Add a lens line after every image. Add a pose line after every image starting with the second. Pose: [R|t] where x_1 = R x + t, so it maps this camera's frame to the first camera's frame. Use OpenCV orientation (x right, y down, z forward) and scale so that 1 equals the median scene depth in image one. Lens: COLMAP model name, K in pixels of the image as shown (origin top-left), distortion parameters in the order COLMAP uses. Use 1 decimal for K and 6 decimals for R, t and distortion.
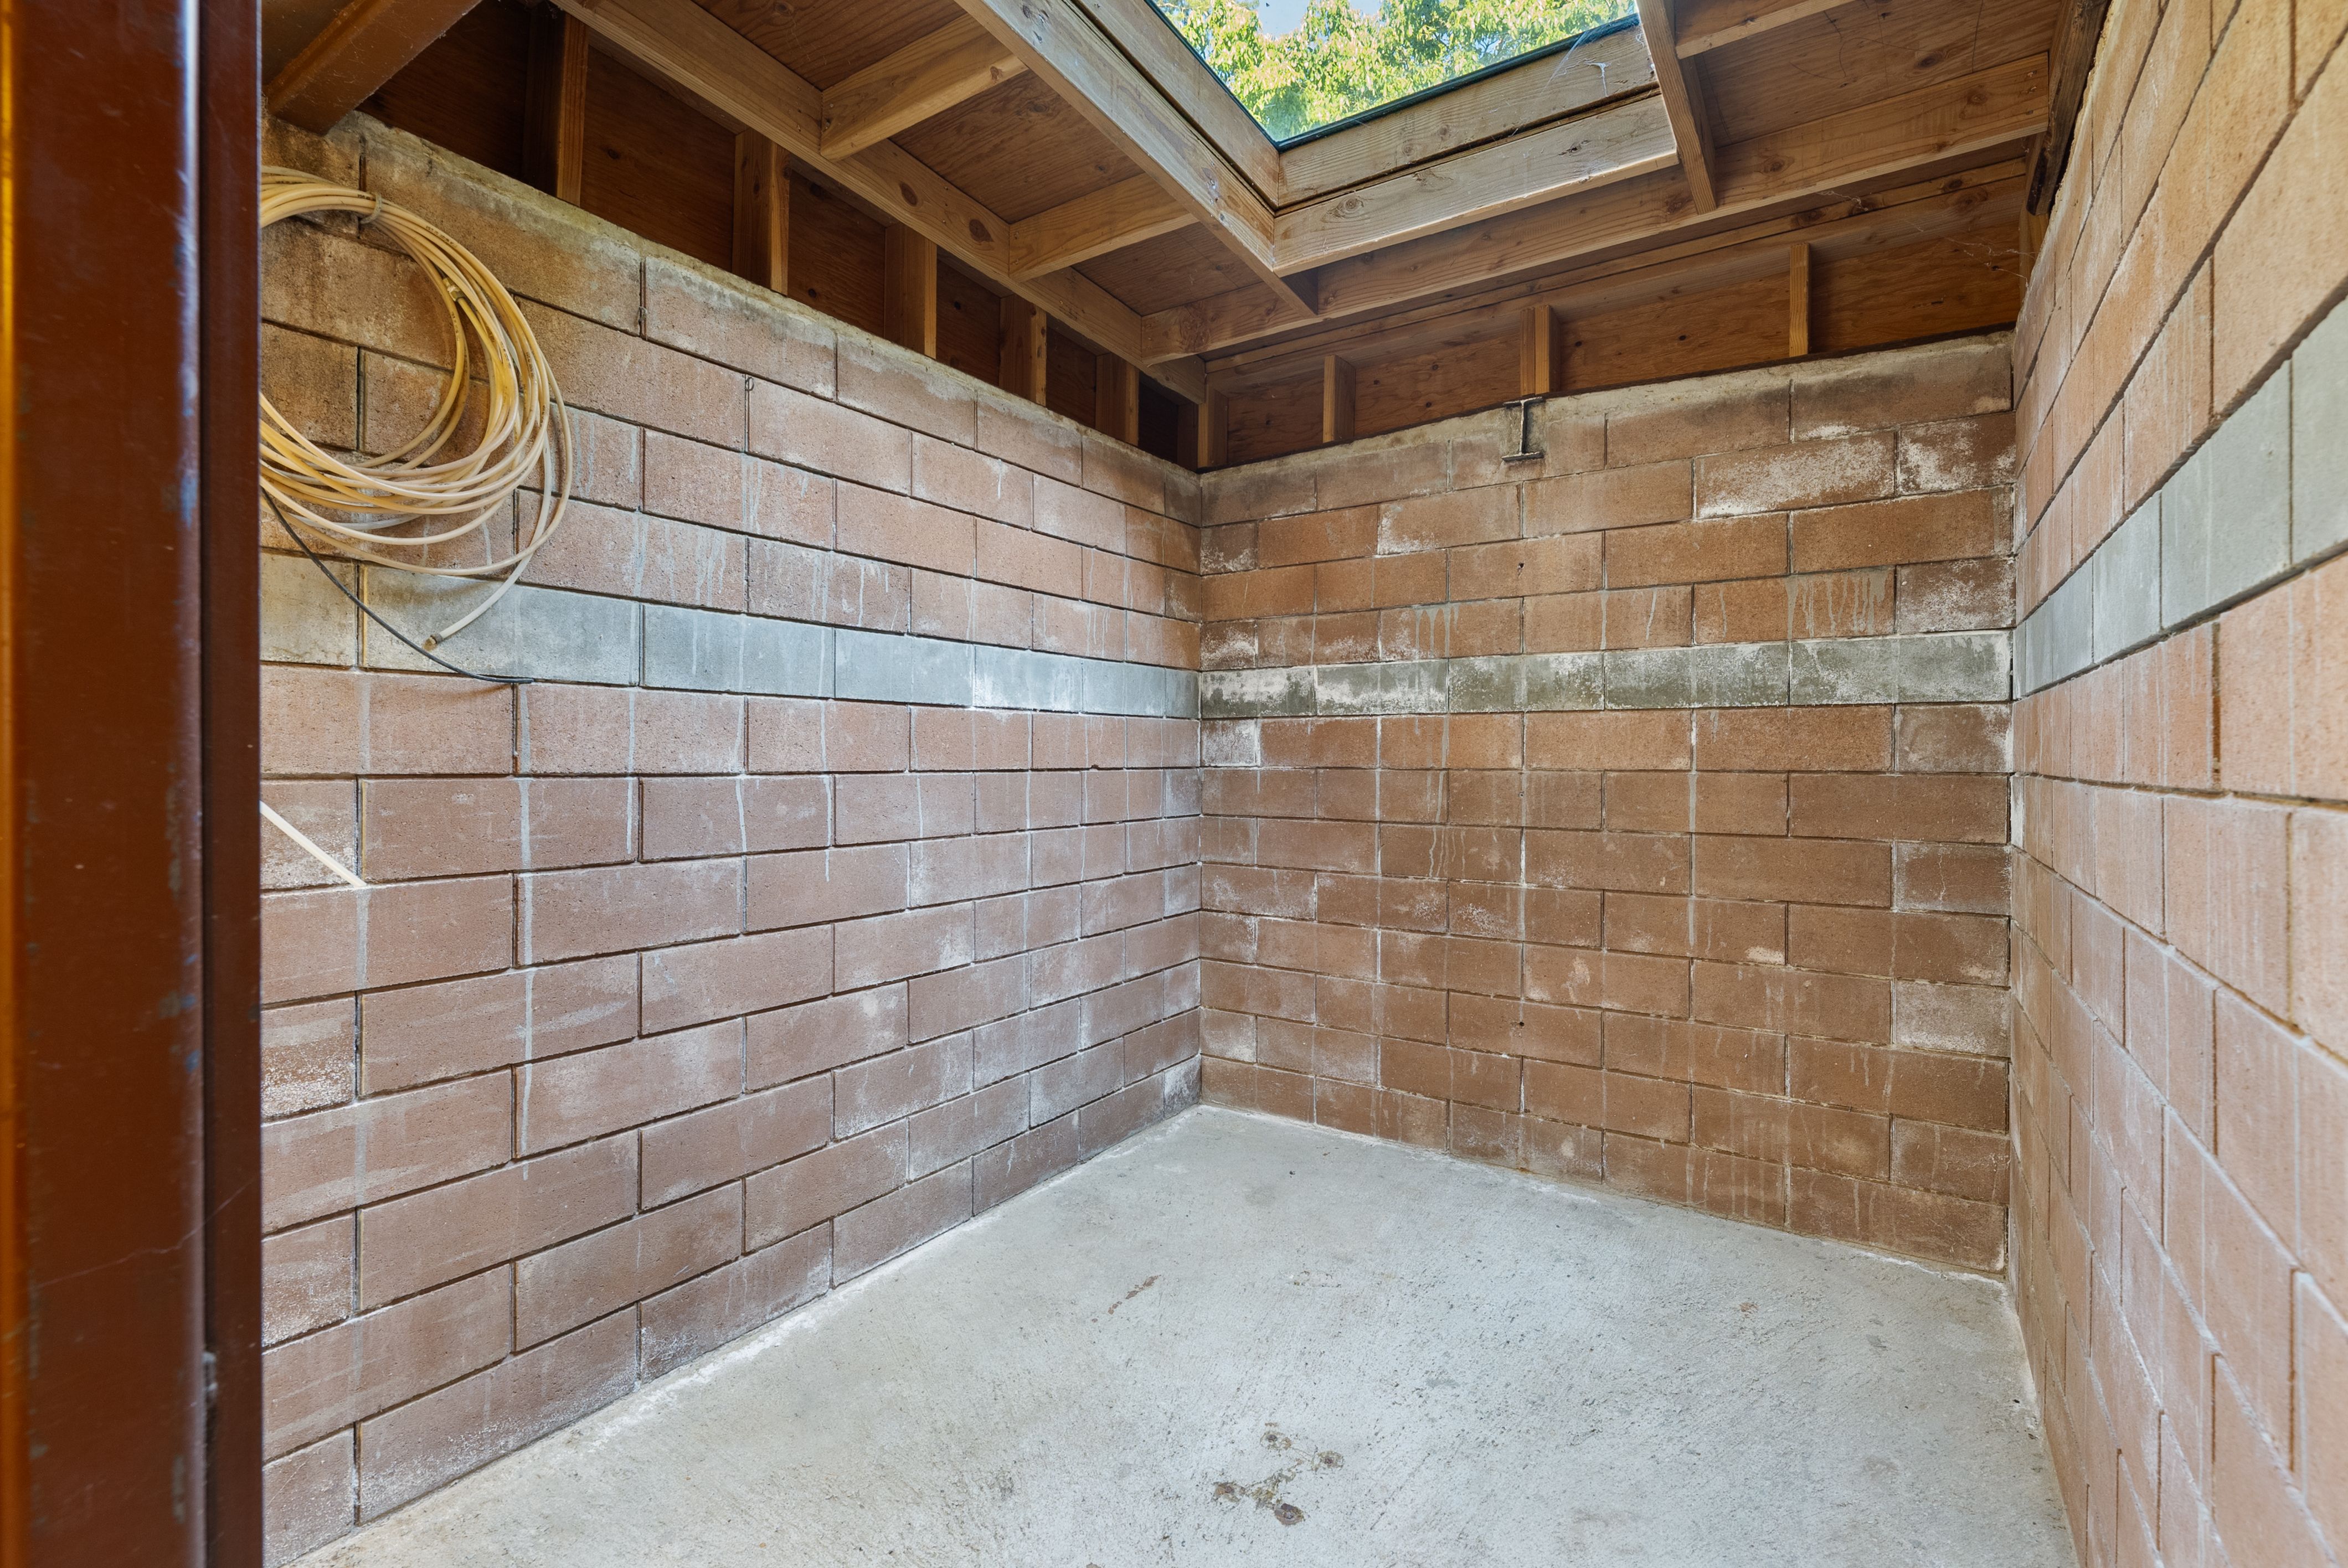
lens RADIAL K [[1084.2, 0, 1169.7], [0, 1084.2, 772.0], [0, 0, 1]] dist [0.004524, -0.000141]
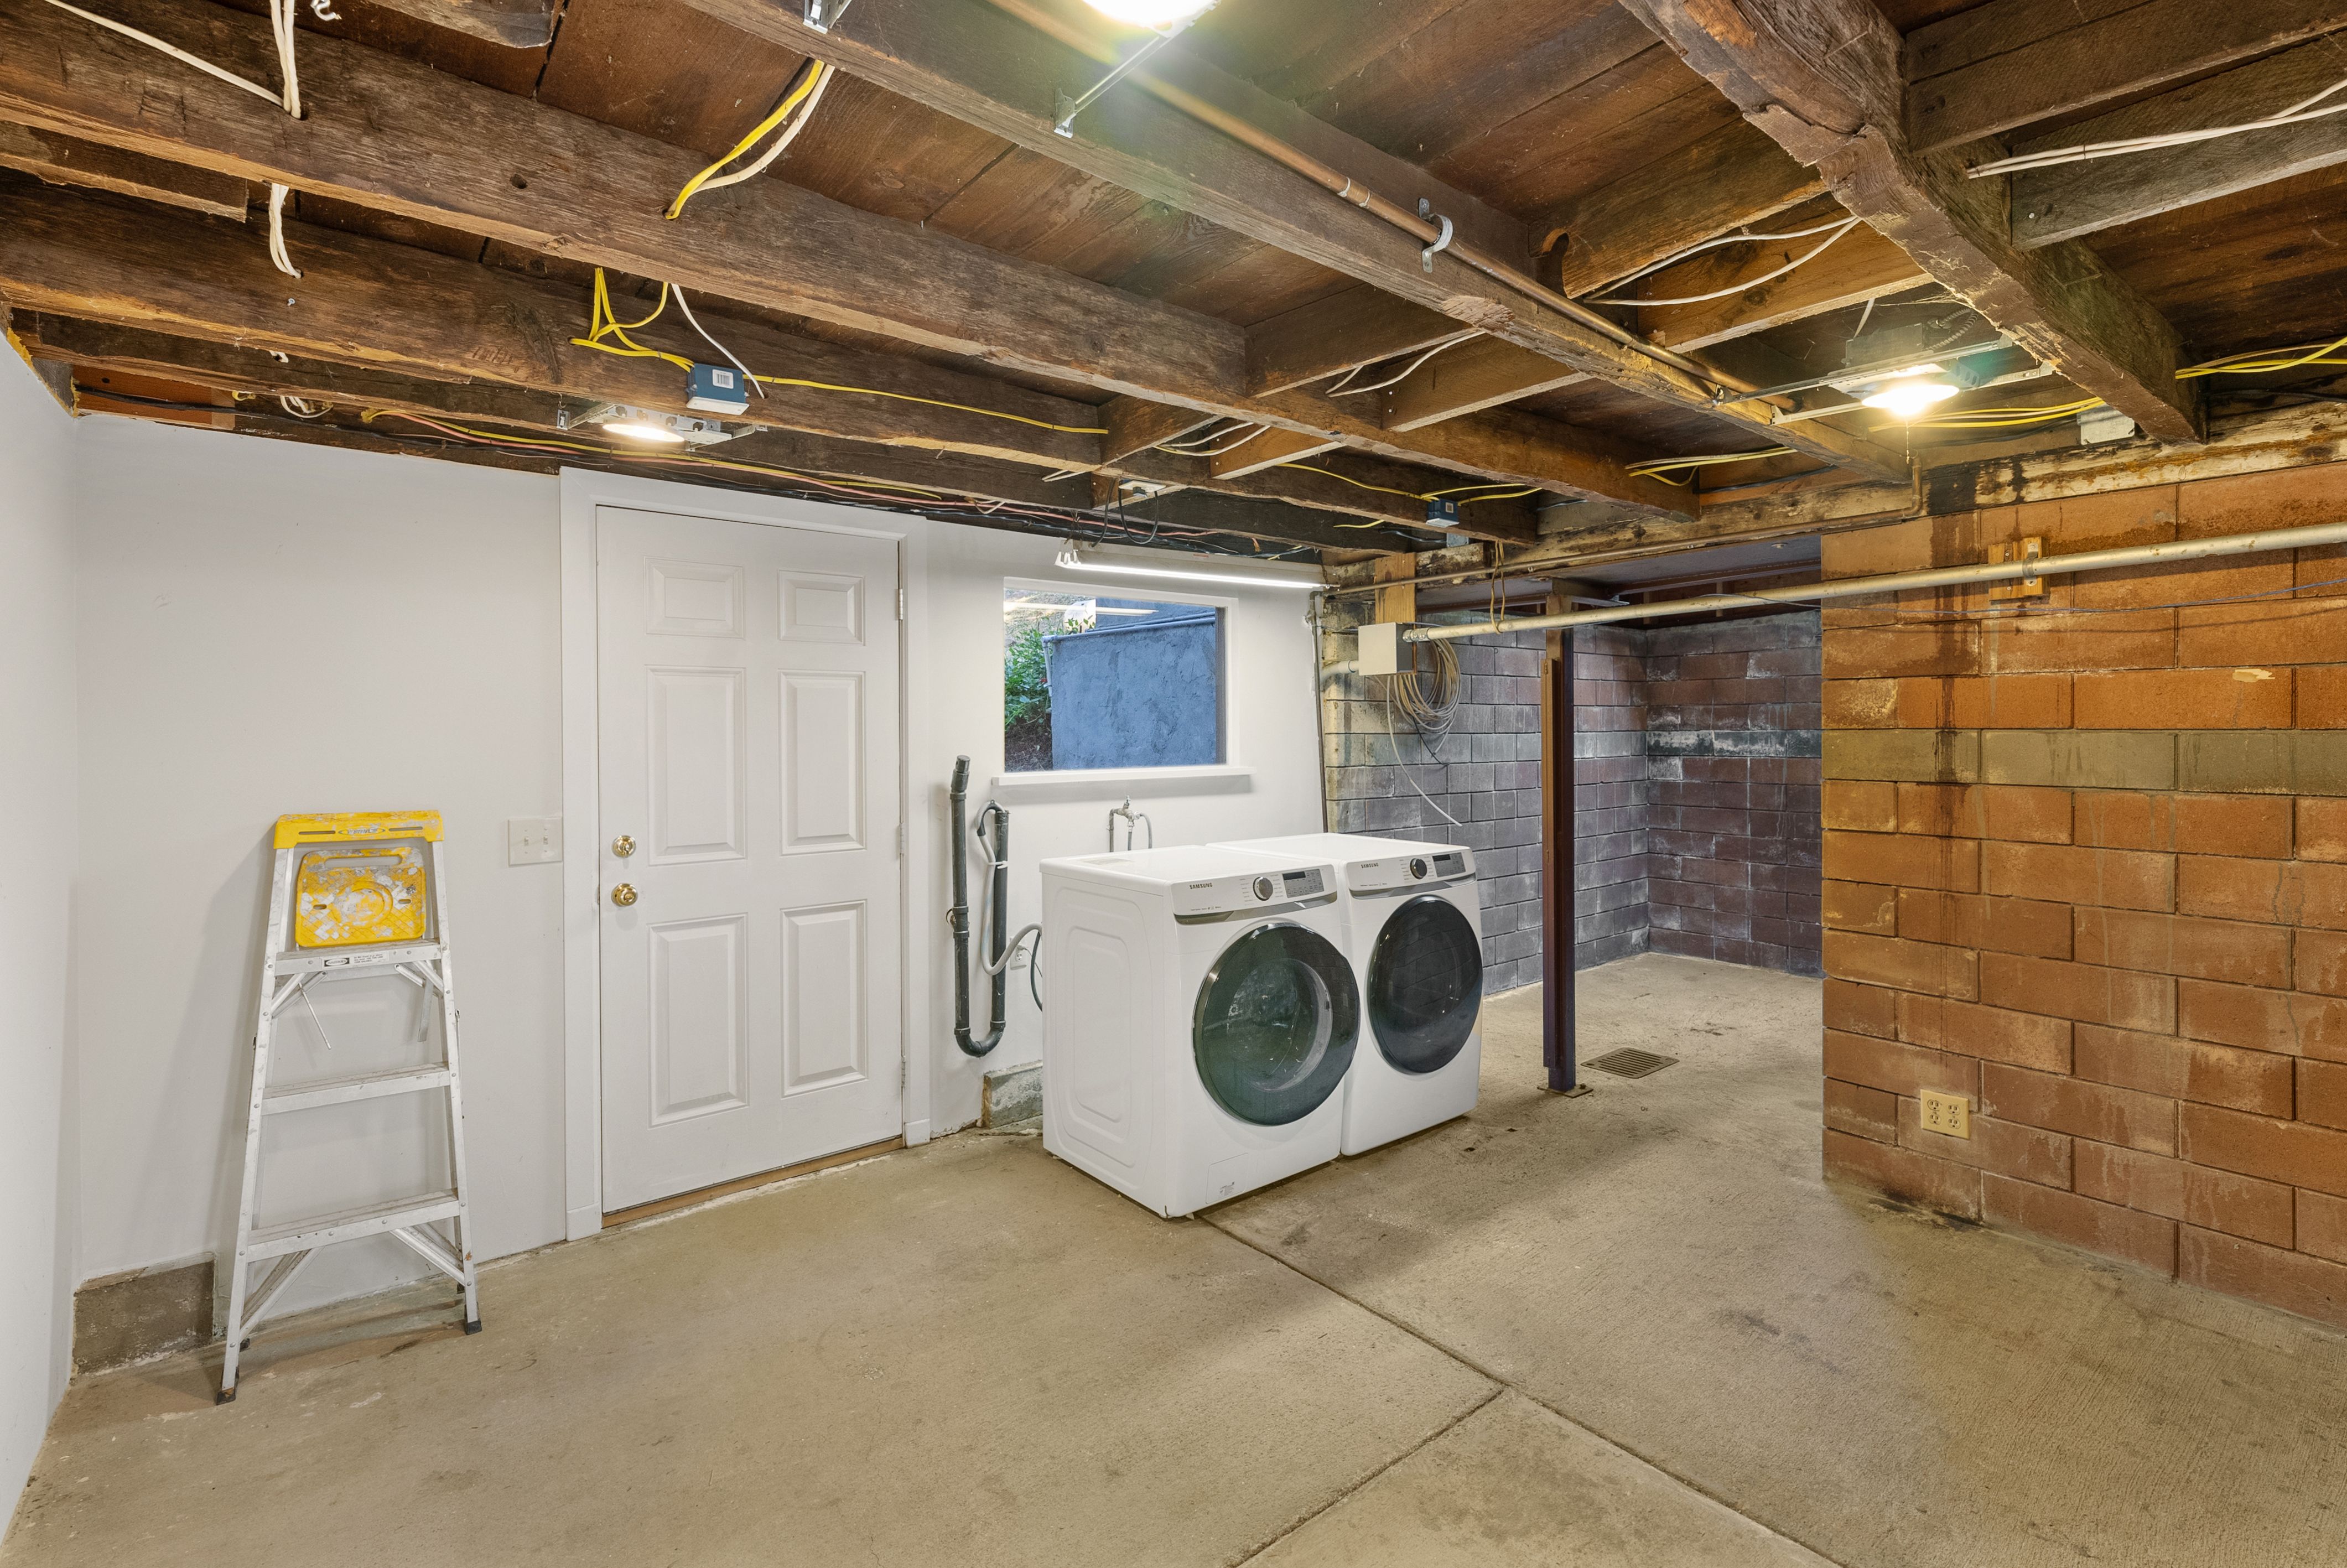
lens RADIAL K [[1083.9, 0, 1179.0], [0, 1083.9, 742.9], [0, 0, 1]] dist [0.004524, -0.000141]
pose [[0.956503, -0.006135, -0.291659, -0.225051], [0.005238, 0.999979, -0.003855, -0.073231], [0.291677, 0.002160, 0.956515, -1.203911]]
